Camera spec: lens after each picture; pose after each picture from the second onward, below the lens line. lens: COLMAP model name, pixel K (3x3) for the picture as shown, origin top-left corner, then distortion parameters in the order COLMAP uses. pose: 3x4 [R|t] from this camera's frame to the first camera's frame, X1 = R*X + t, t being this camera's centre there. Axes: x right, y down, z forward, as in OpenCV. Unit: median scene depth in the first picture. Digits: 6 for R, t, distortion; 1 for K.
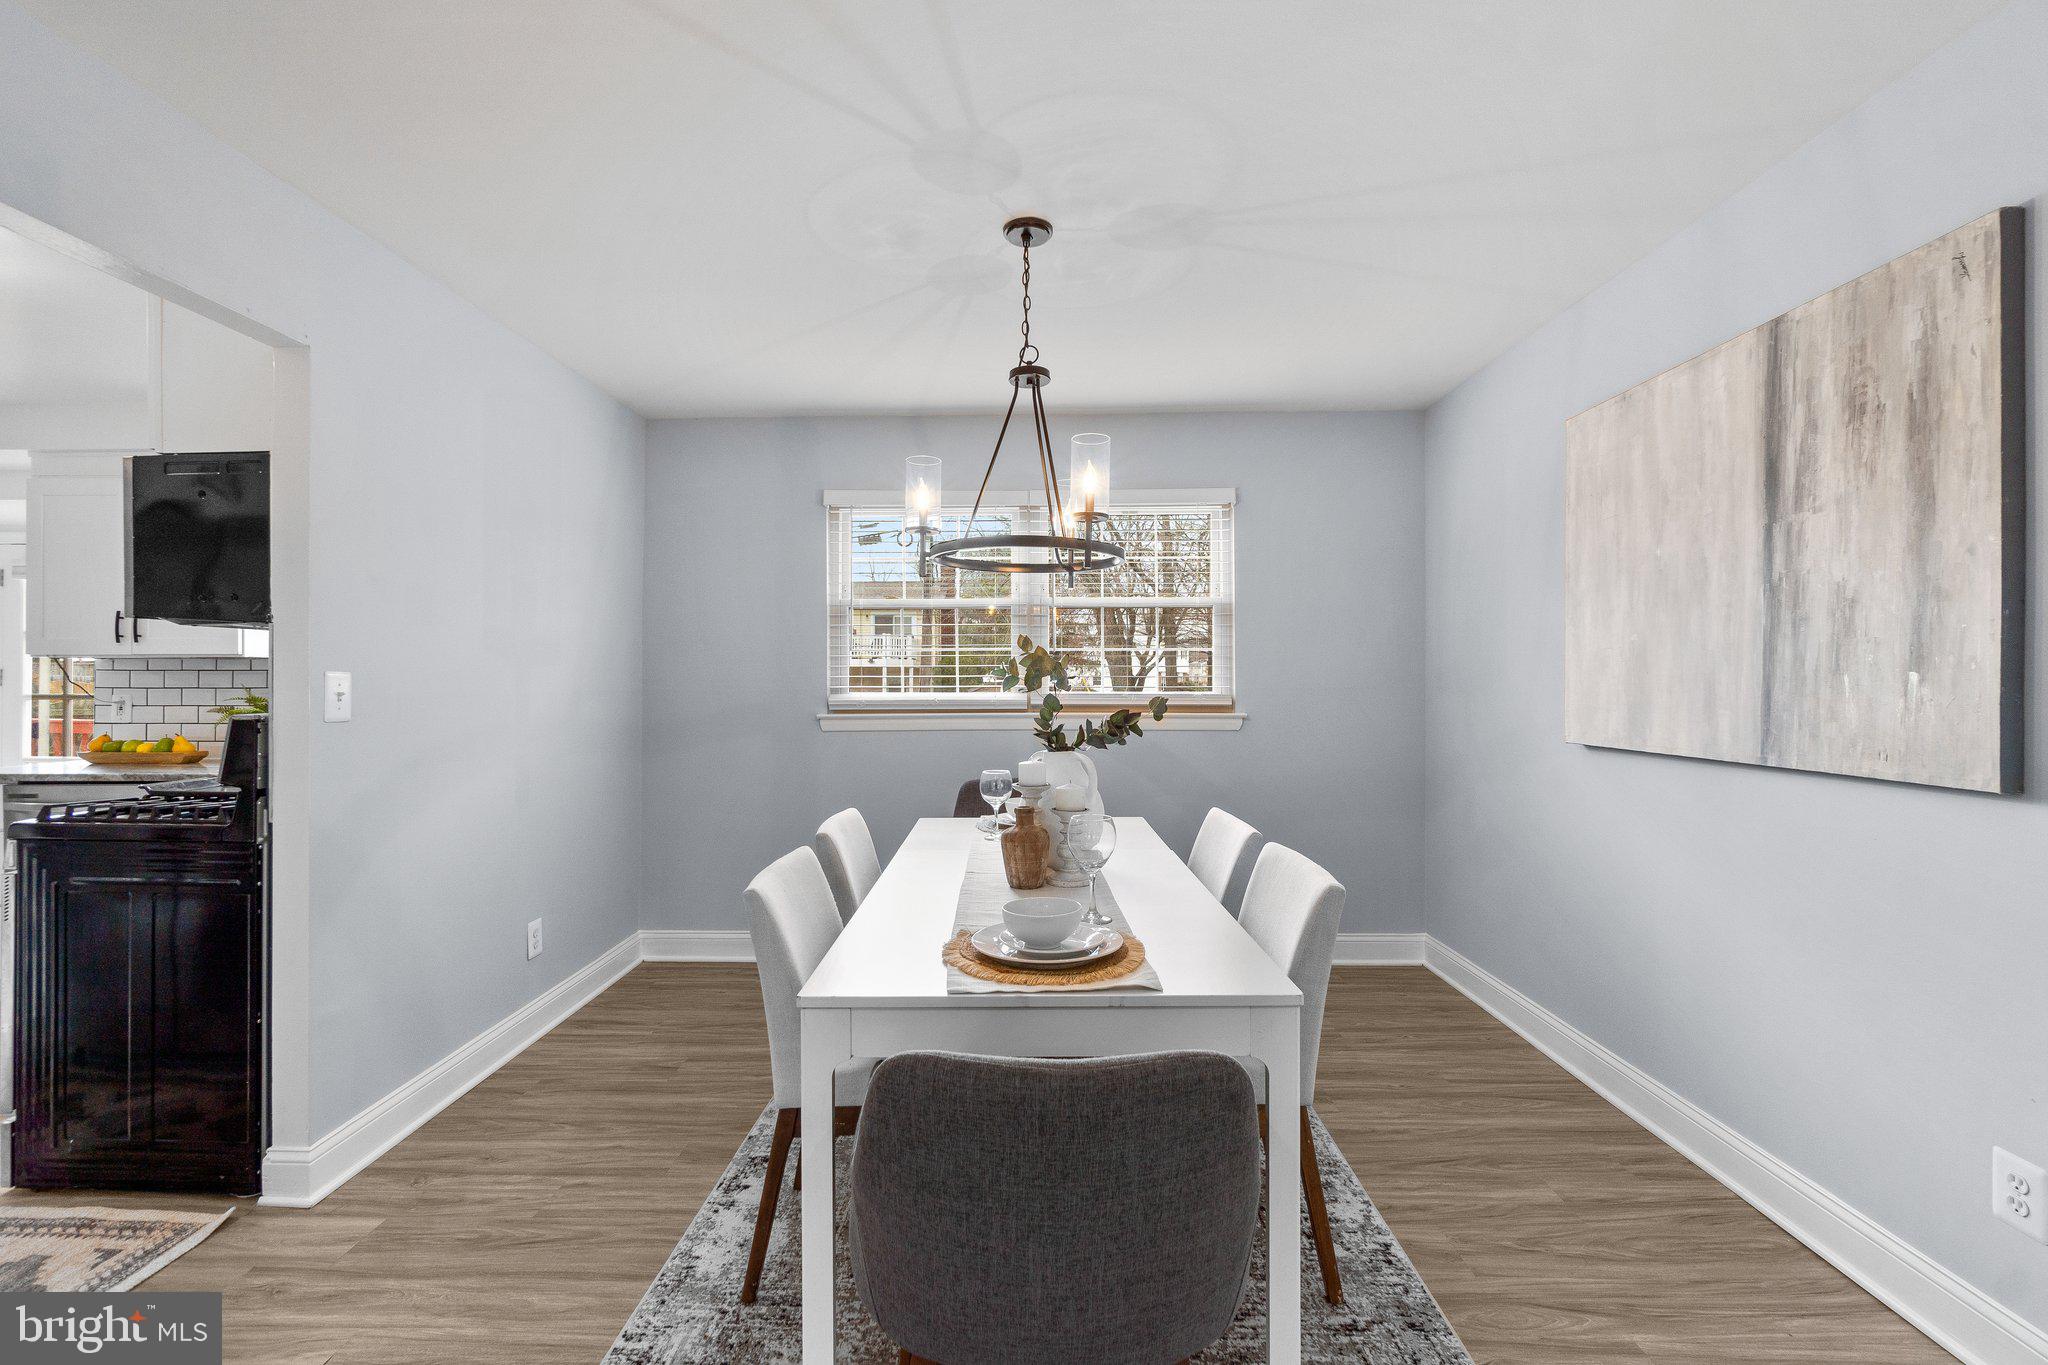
lens RADIAL K [[895.8, 0, 983.6], [0, 895.8, 674.8], [0, 0, 1]] dist [-0.003479, 0.000417]
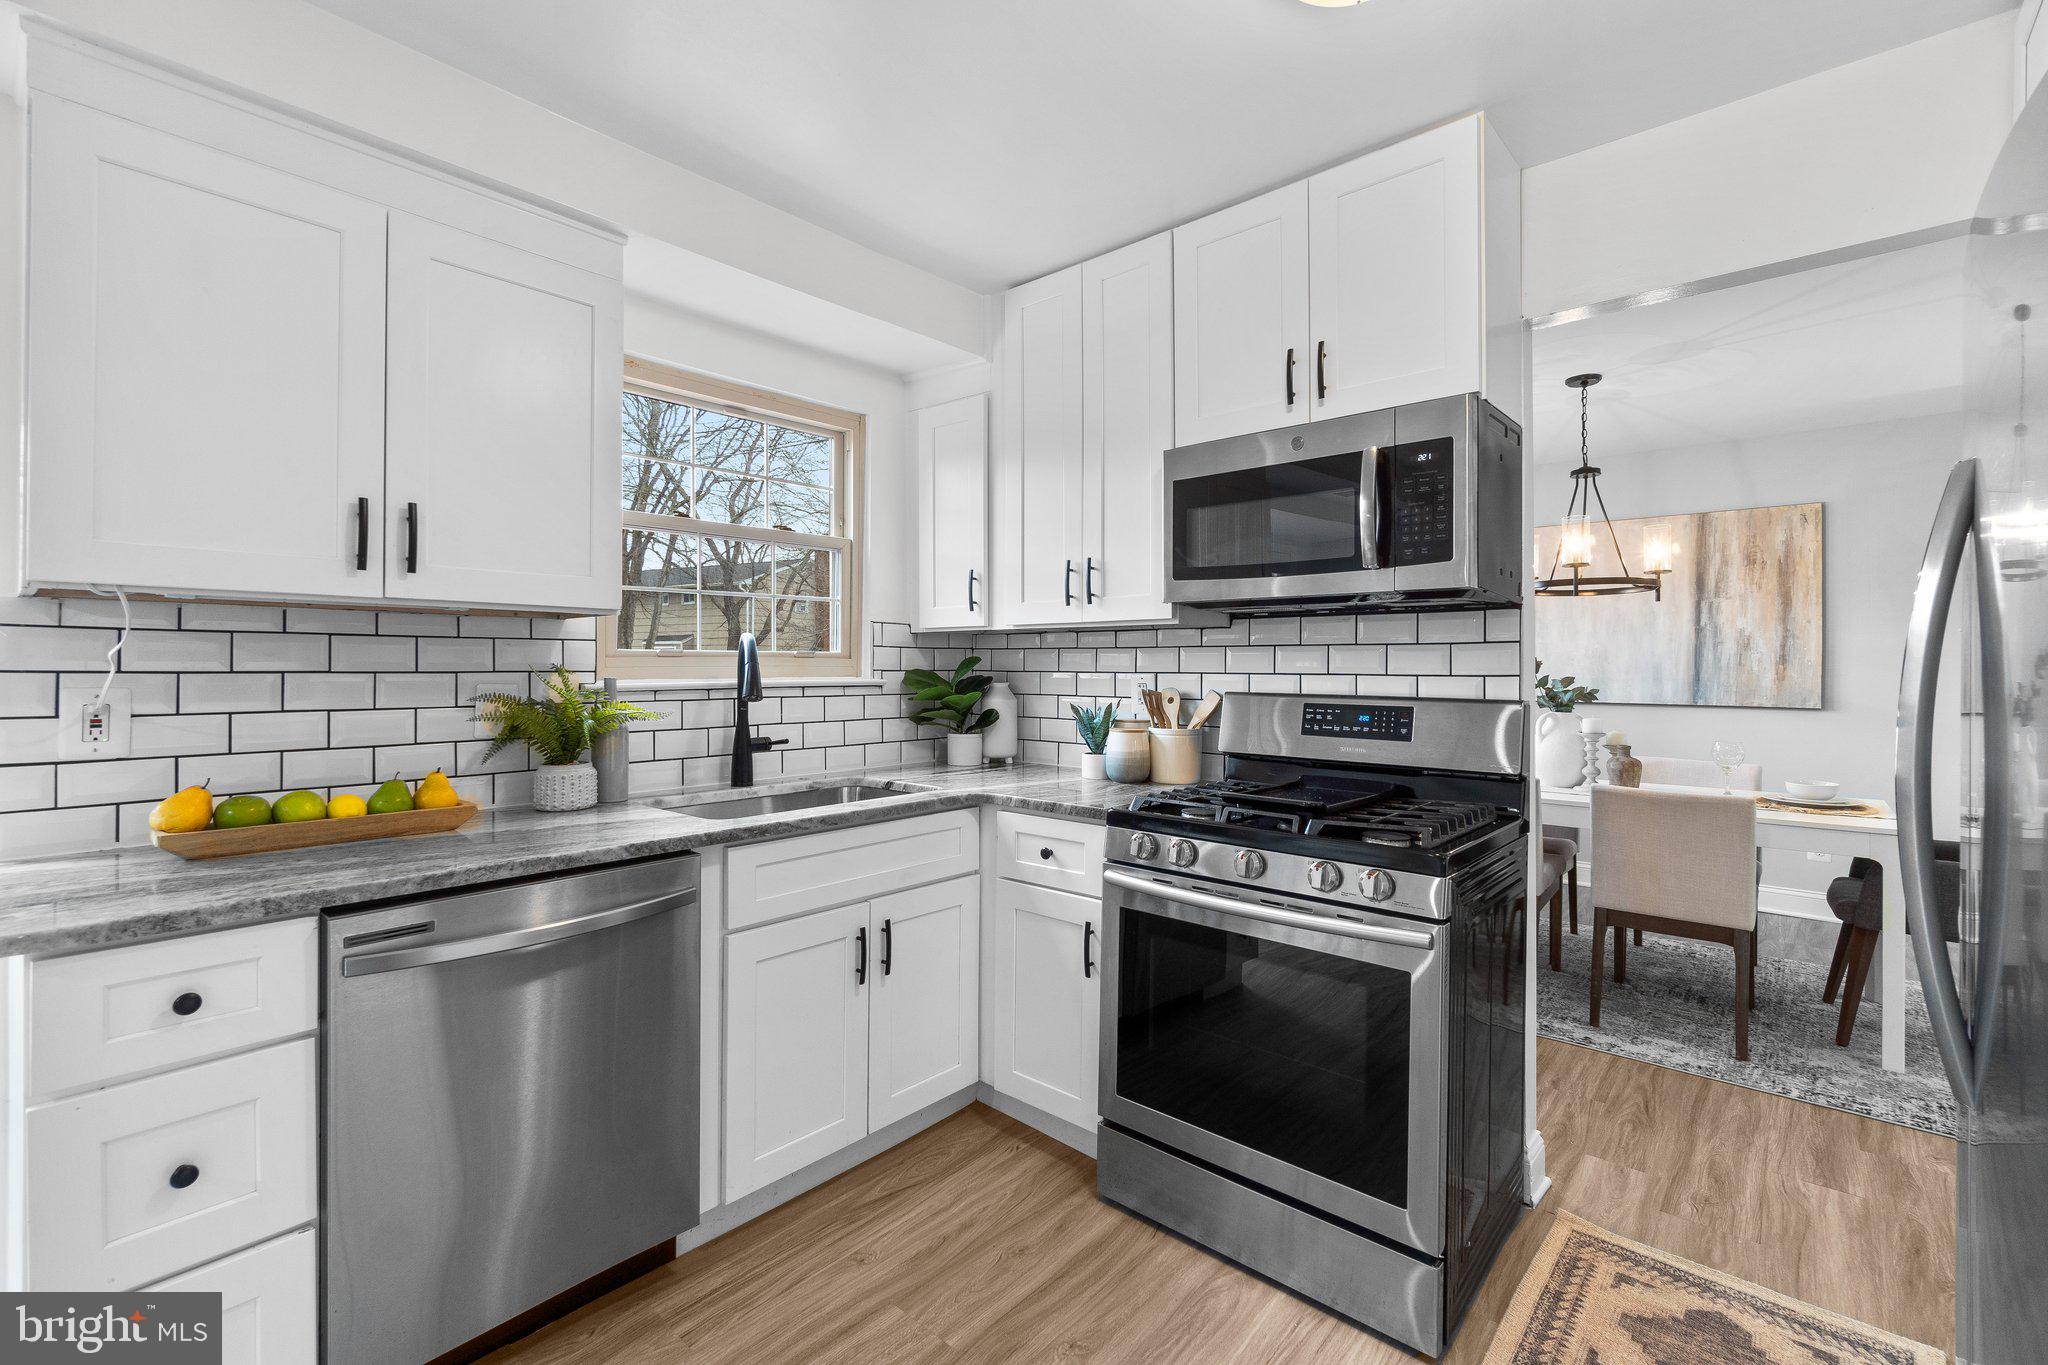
lens RADIAL K [[895.8, 0, 1020.7], [0, 895.8, 661.1], [0, 0, 1]] dist [-0.003479, 0.000417]
pose [[0.643002, 0.008446, 0.765818, -2.156476], [-0.011337, 0.999935, -0.001509, 0.011050], [-0.765780, -0.007711, 0.643056, 0.908453]]
